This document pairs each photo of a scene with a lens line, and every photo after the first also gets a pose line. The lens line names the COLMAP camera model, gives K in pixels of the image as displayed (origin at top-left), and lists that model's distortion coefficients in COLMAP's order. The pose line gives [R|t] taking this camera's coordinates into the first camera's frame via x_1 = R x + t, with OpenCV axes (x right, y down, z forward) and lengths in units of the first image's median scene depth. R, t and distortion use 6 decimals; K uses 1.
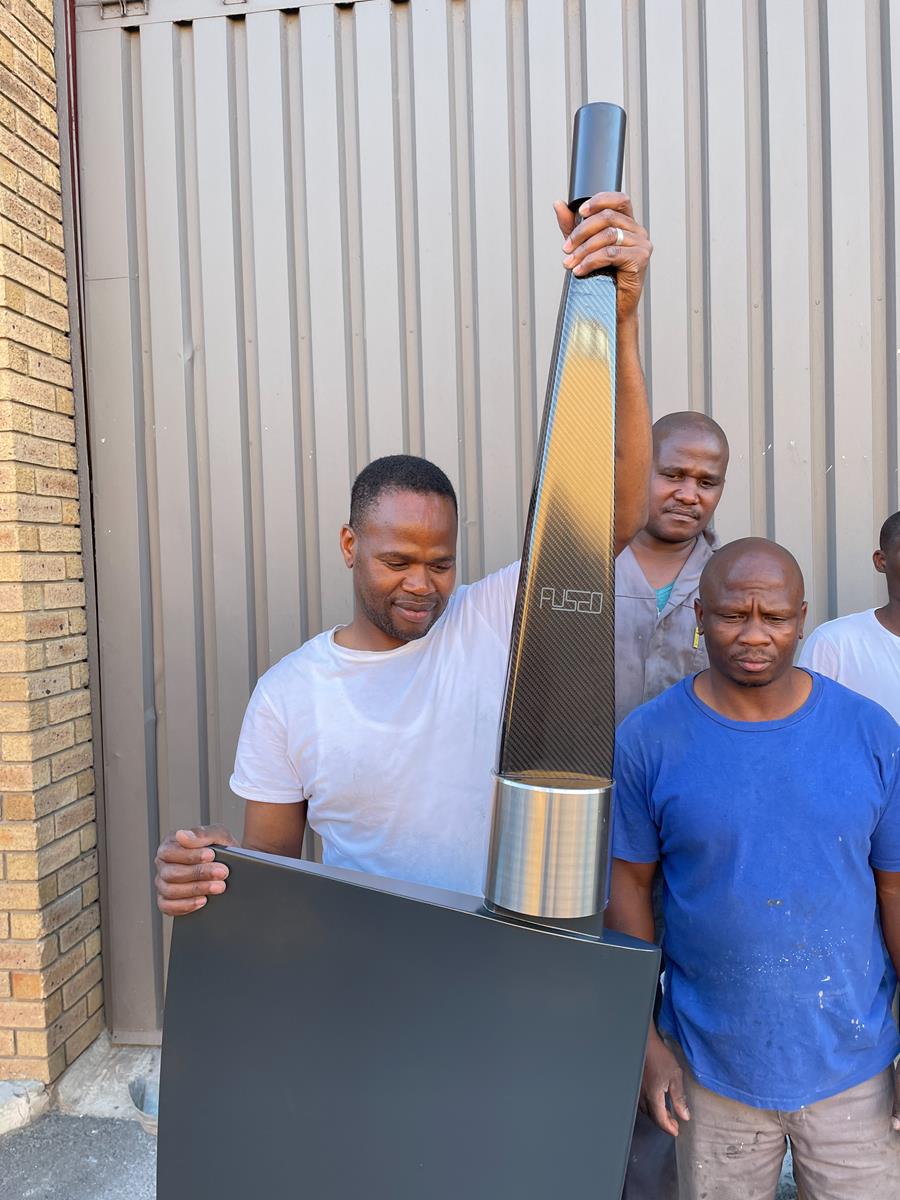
lens RADIAL K [[946.9, 0, 462.0], [0, 946.9, 588.7], [0, 0, 1]] dist [0.062449, -0.113706]
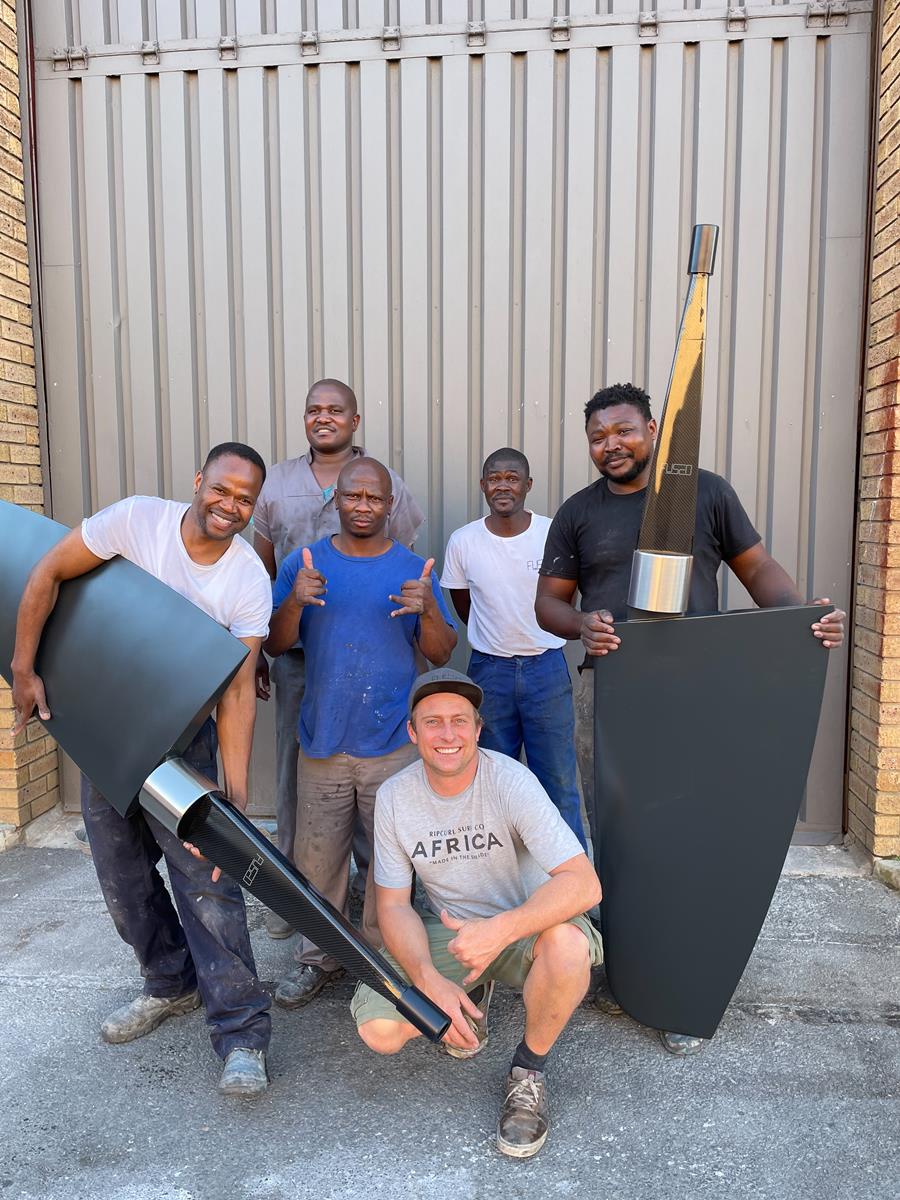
lens RADIAL K [[1080.7, 0, 508.3], [0, 1080.7, 620.5], [0, 0, 1]] dist [0.076367, -0.151939]
pose [[0.999568, 0.025377, 0.014839, 0.273395], [-0.026440, 0.996721, 0.076477, 0.049492], [-0.012850, -0.076837, 0.996961, -0.631612]]
